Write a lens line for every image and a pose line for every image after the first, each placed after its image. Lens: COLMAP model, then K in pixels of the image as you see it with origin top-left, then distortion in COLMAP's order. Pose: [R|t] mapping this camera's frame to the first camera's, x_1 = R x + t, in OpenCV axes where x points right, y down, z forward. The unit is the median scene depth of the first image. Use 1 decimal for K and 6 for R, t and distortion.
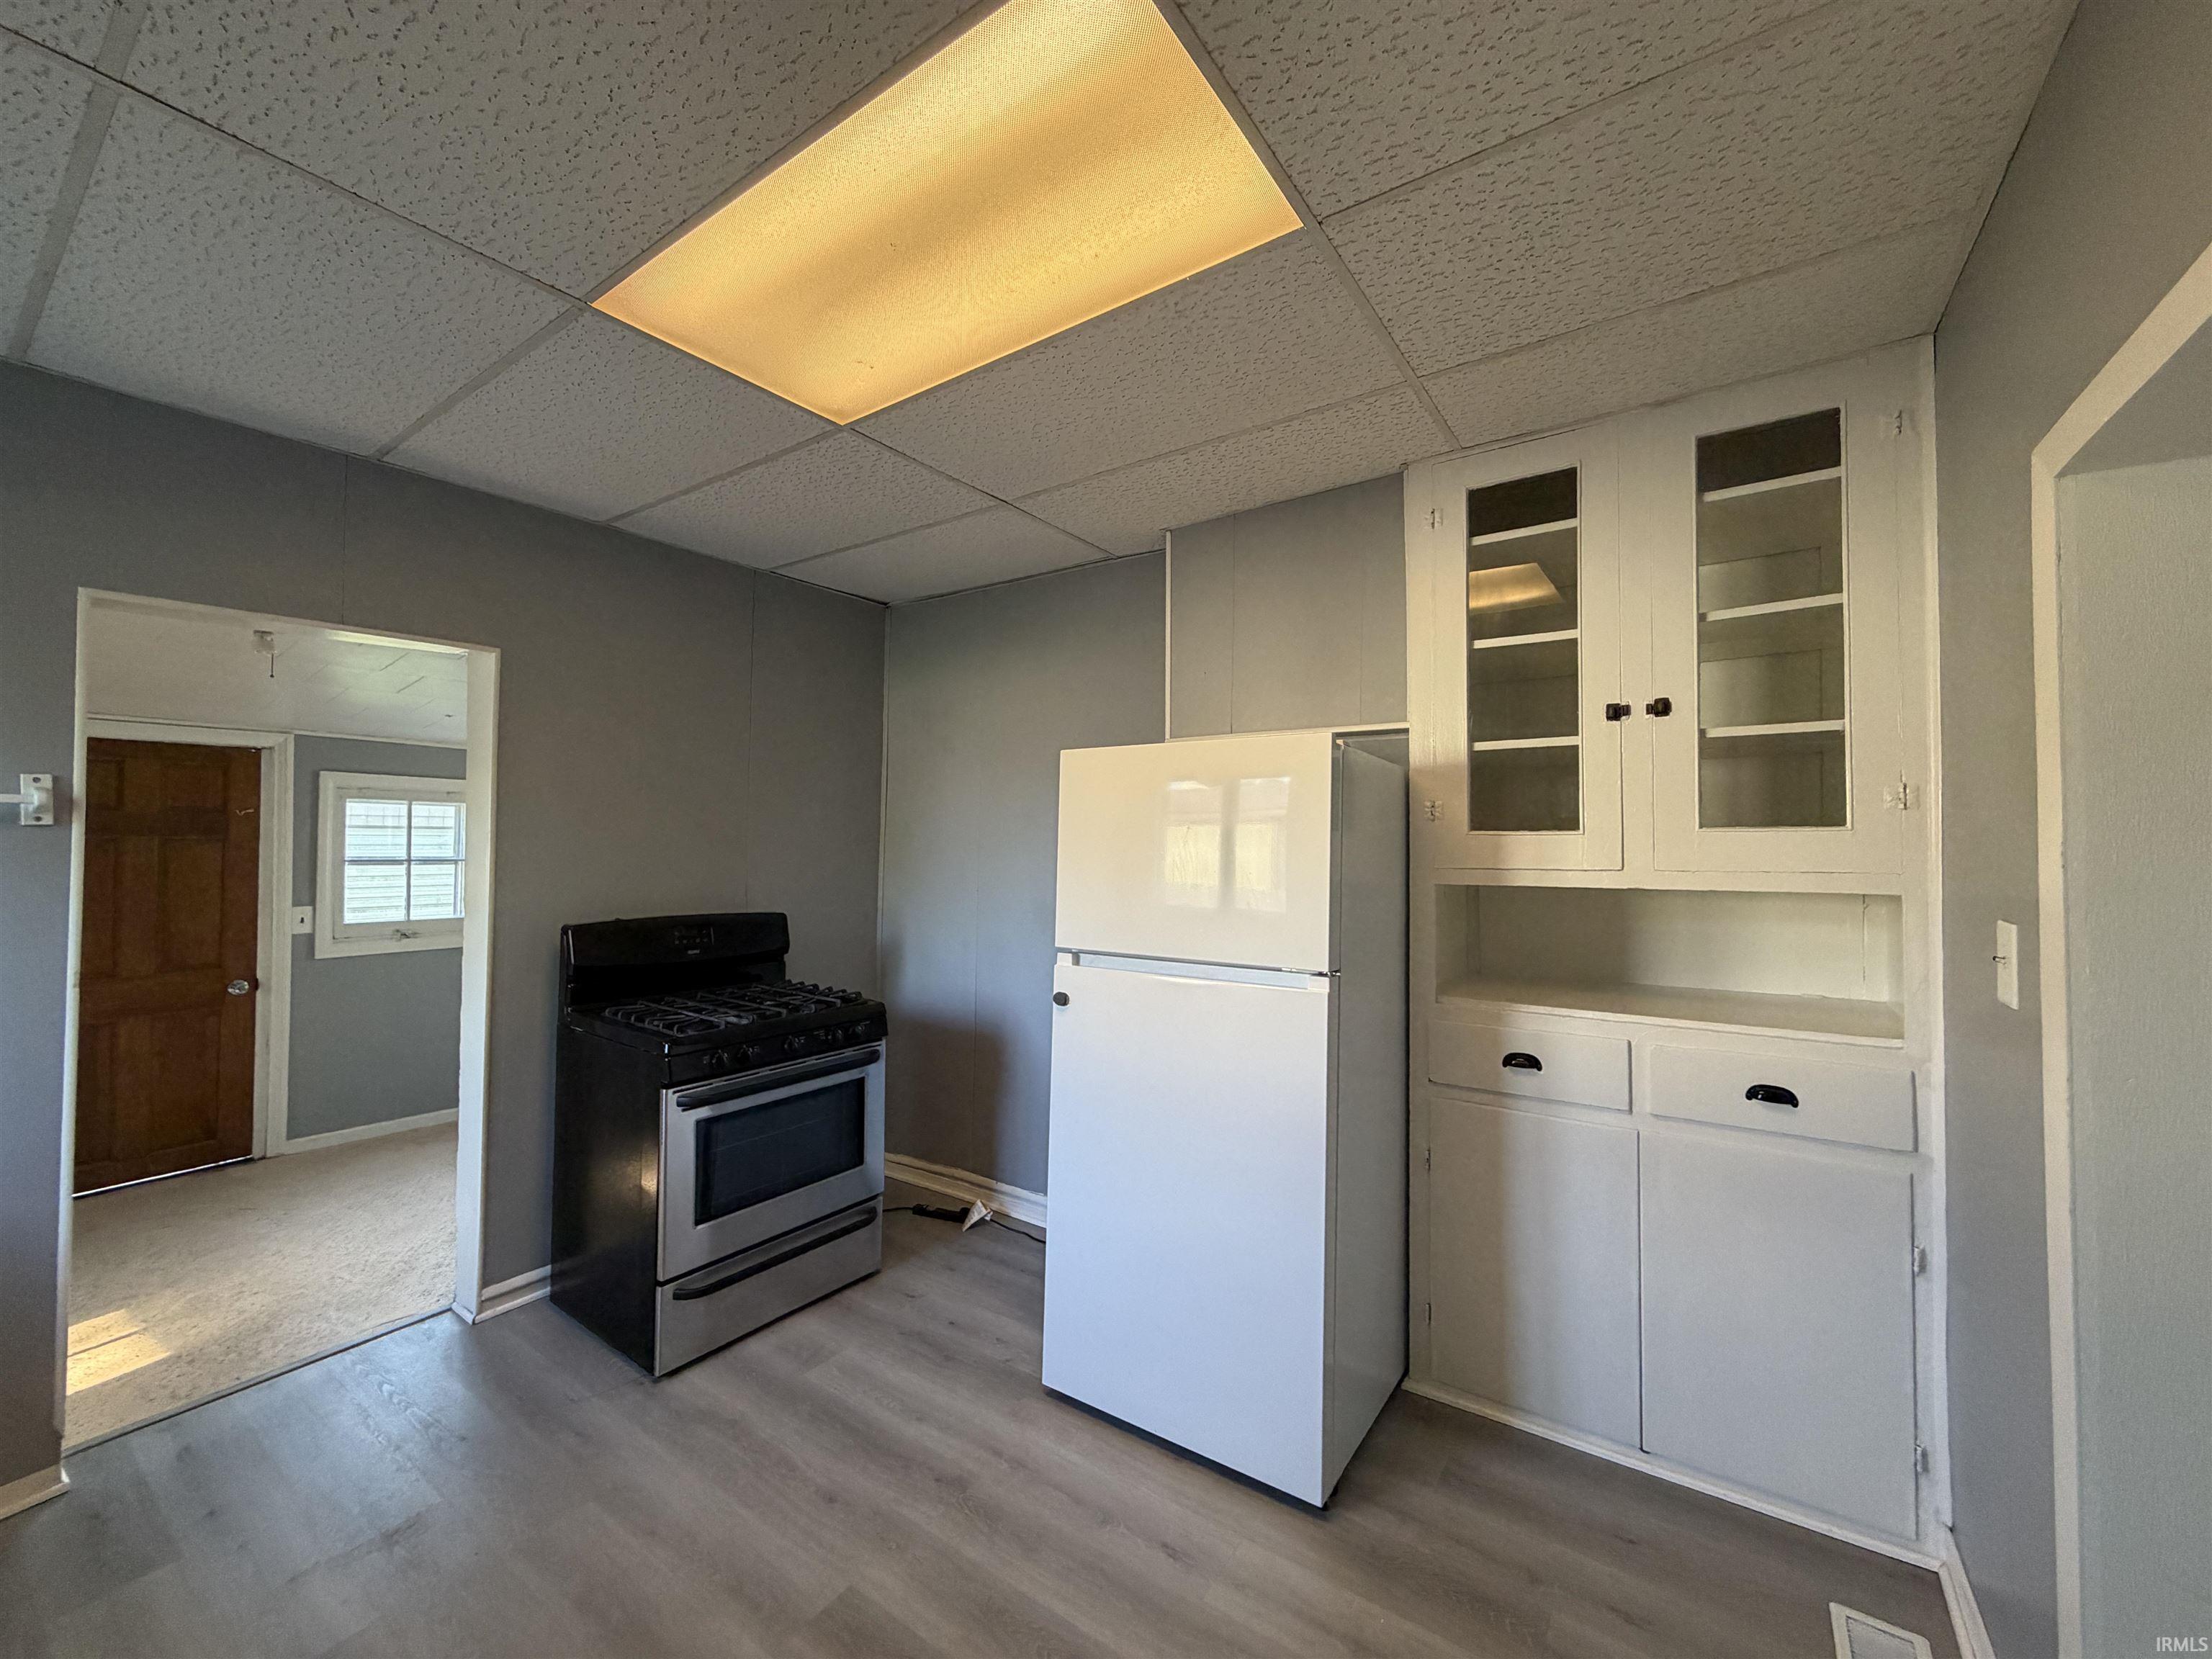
lens RADIAL K [[878.4, 0, 1098.8], [0, 878.4, 827.8], [0, 0, 1]] dist [-0.000903, 0.000347]
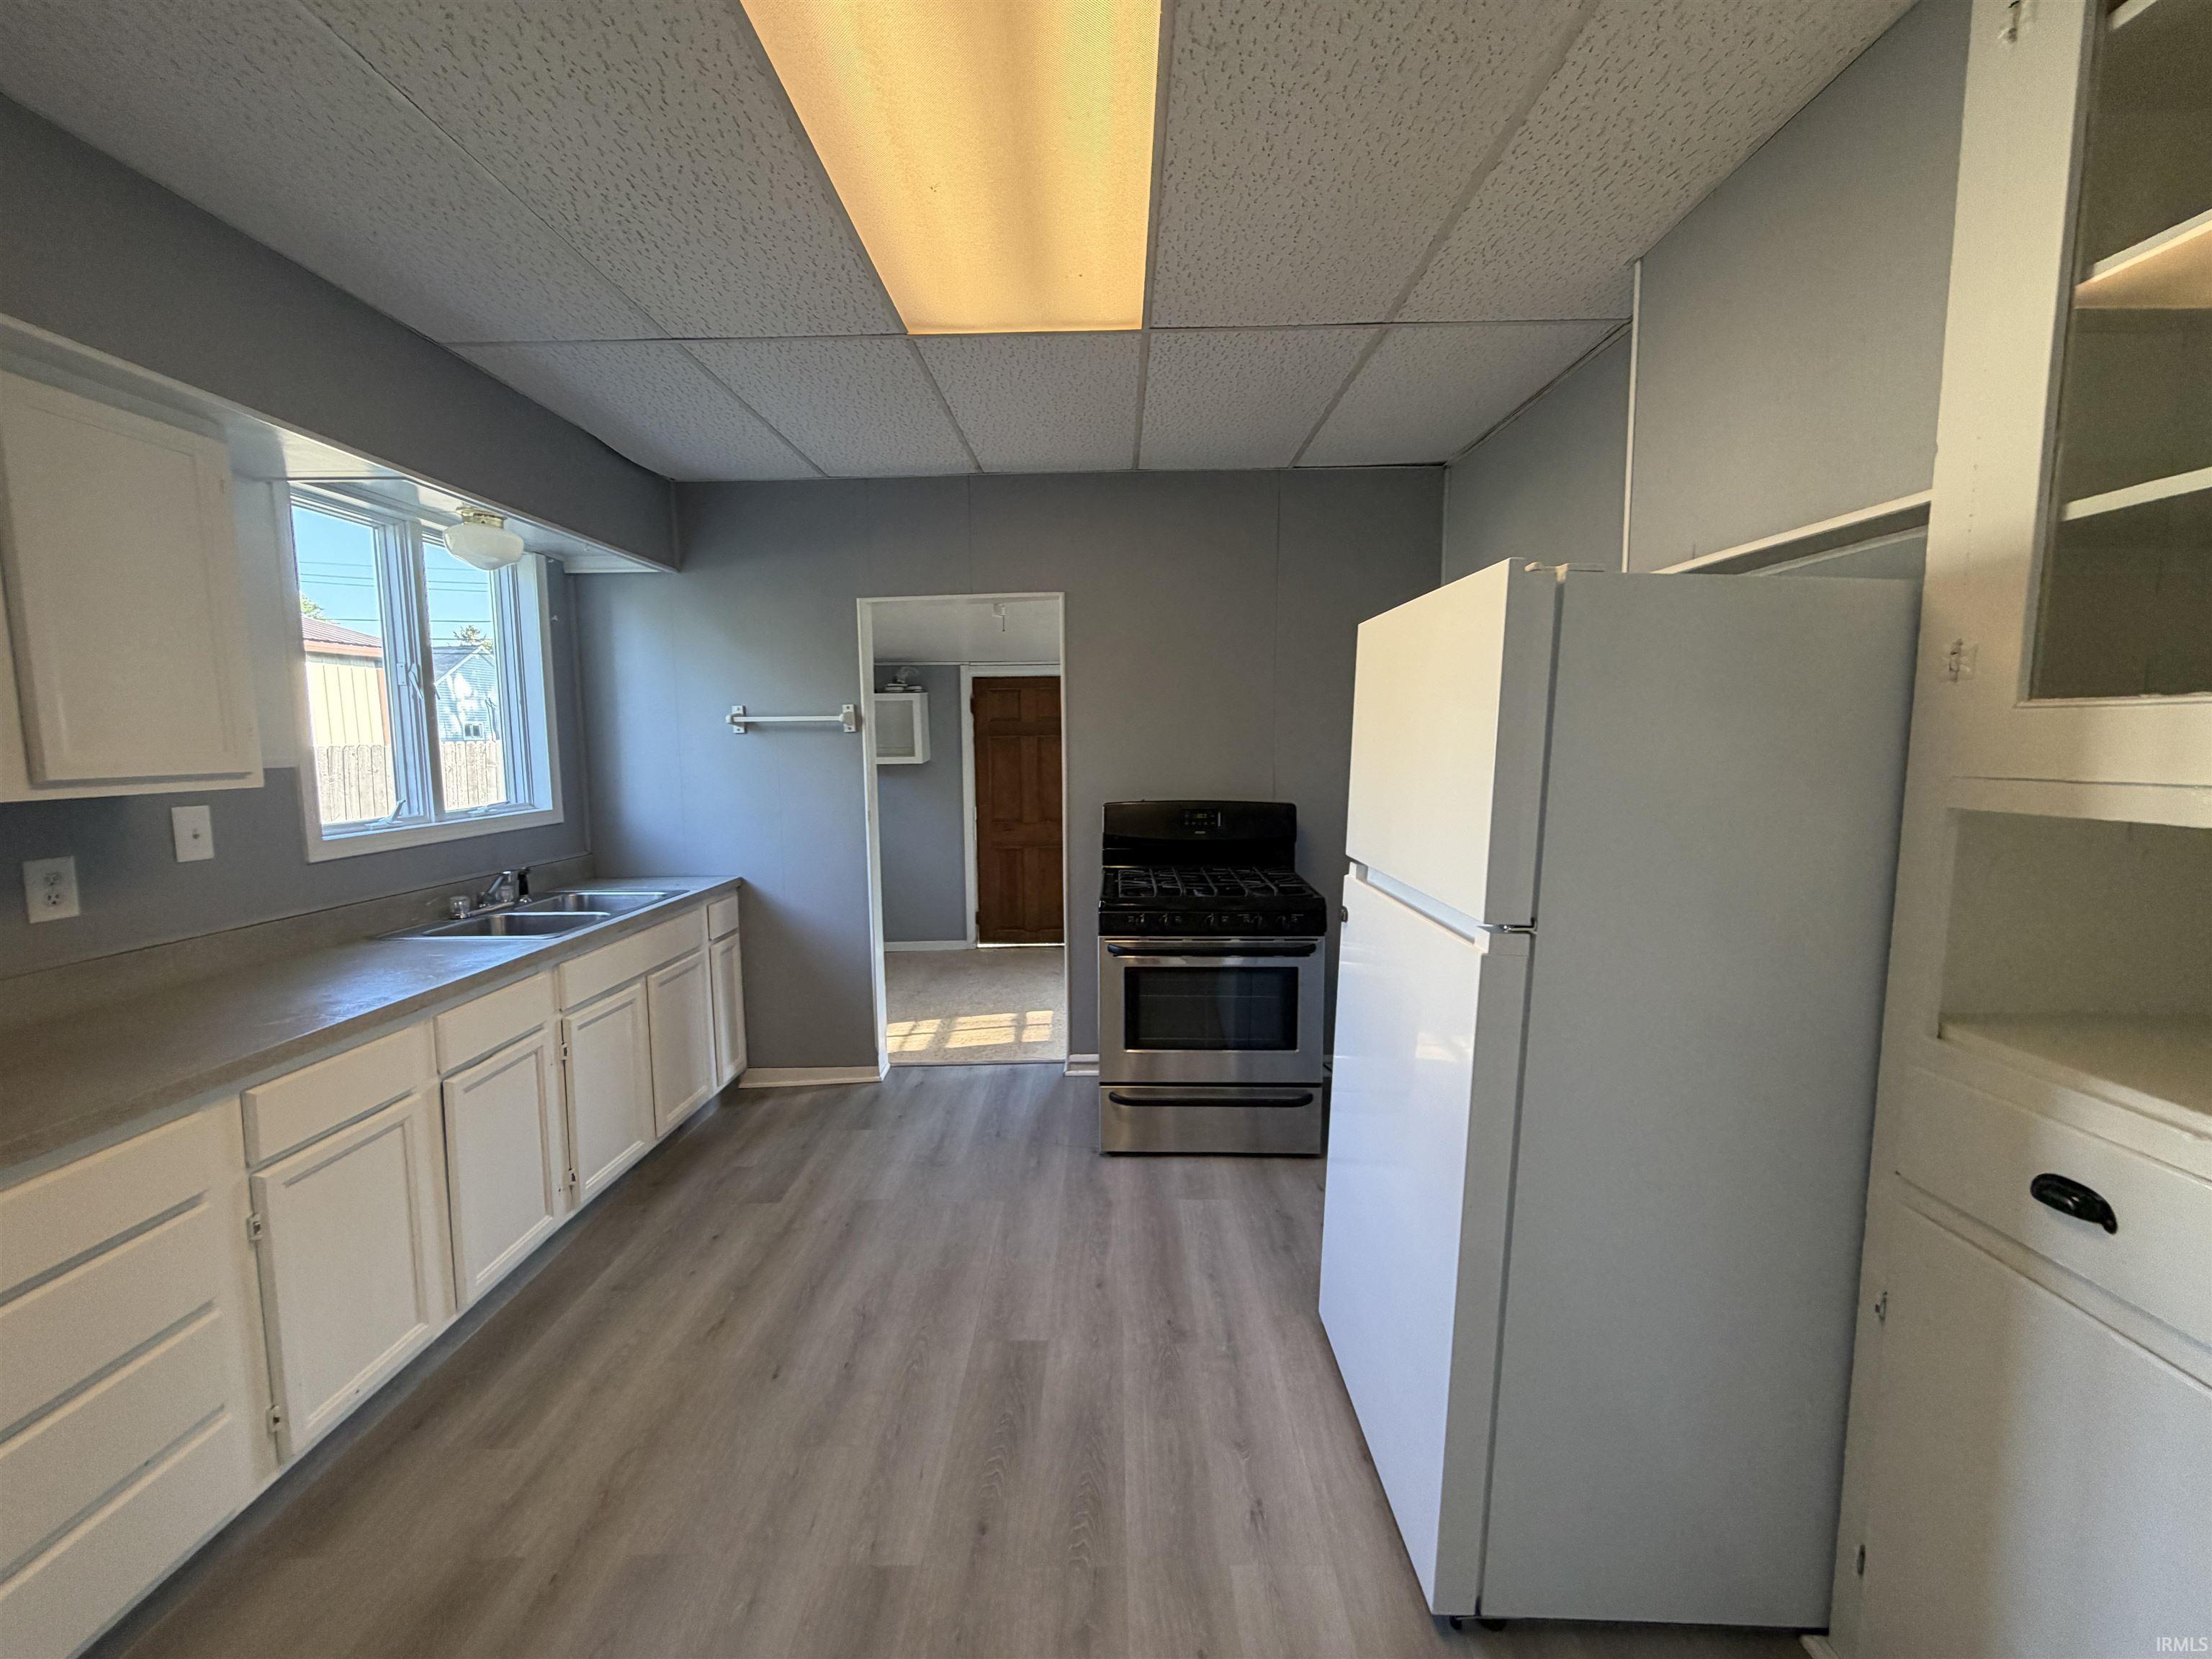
lens RADIAL K [[878.4, 0, 1098.8], [0, 878.4, 827.8], [0, 0, 1]] dist [-0.000903, 0.000347]
pose [[0.559033, 0.074823, -0.825762, 0.536139], [0.027124, 0.993737, 0.108407, 0.007455], [0.828702, -0.083001, 0.553502, 0.319263]]
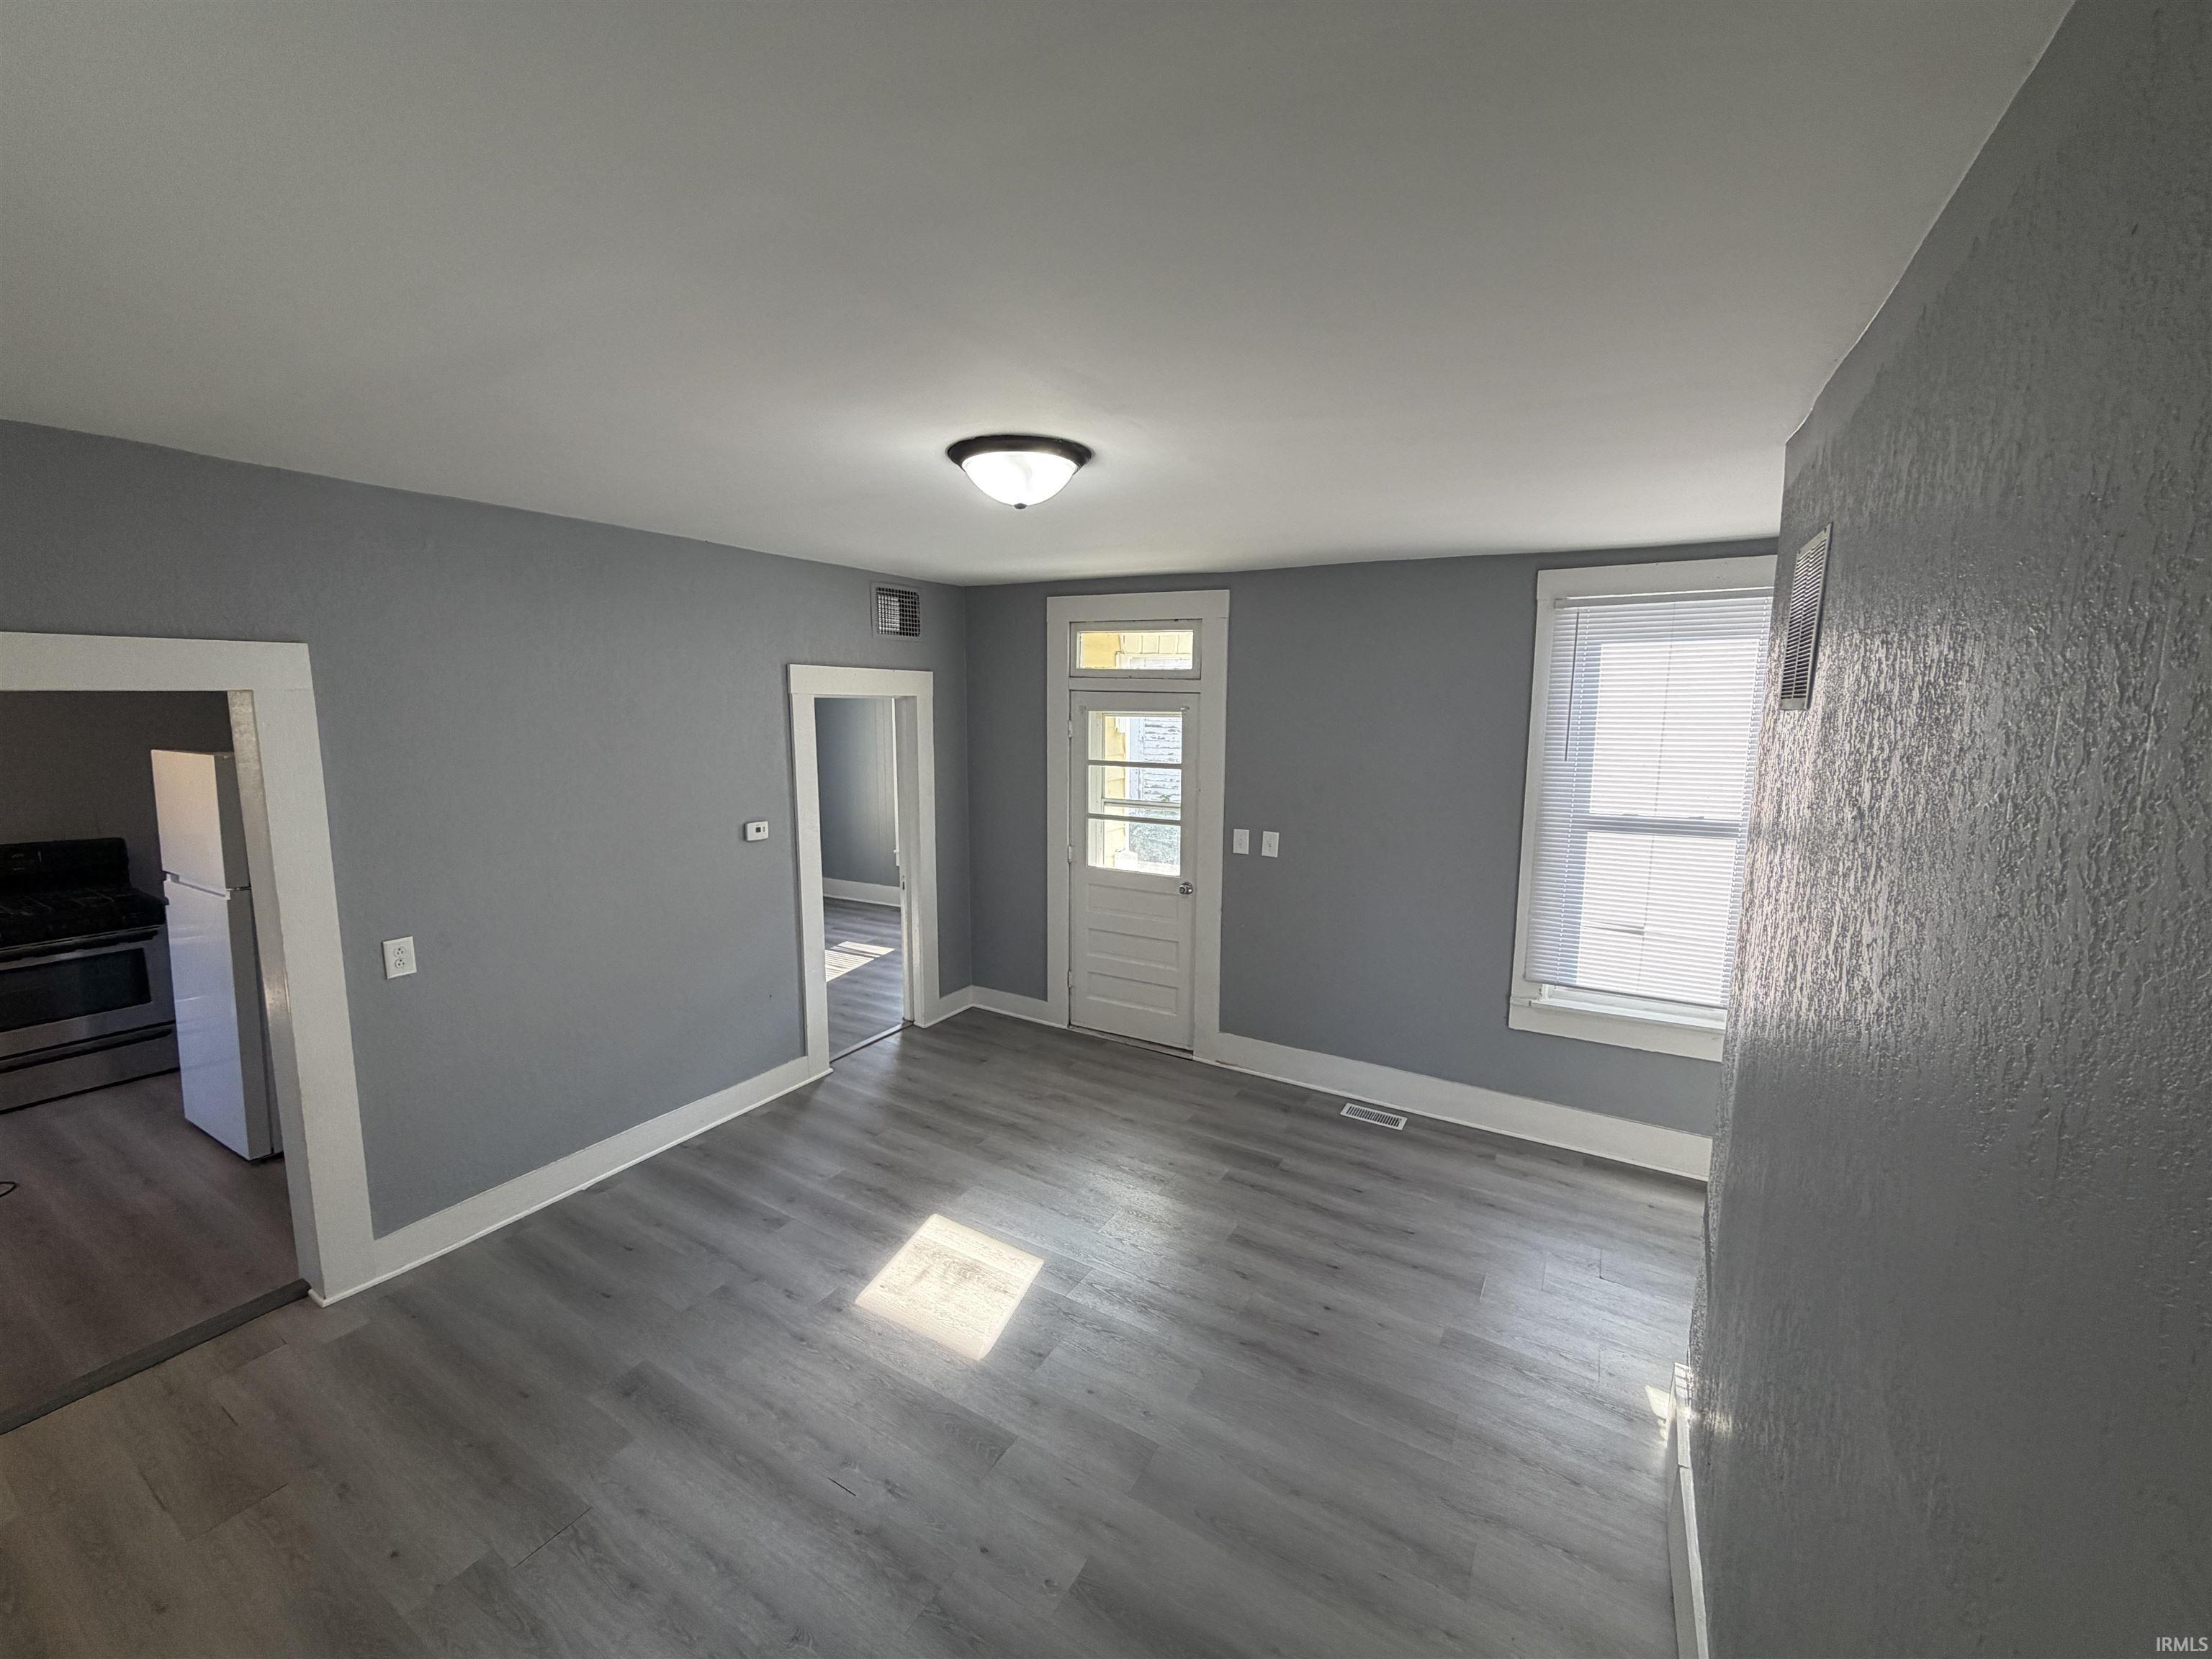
lens RADIAL K [[878.4, 0, 1098.8], [0, 878.4, 827.8], [0, 0, 1]] dist [-0.000903, 0.000347]
pose [[0.997211, -0.011372, 0.073756, 1.596990], [-0.000413, 0.987465, 0.157836, -0.206289], [-0.074626, -0.157426, 0.984707, -0.747354]]
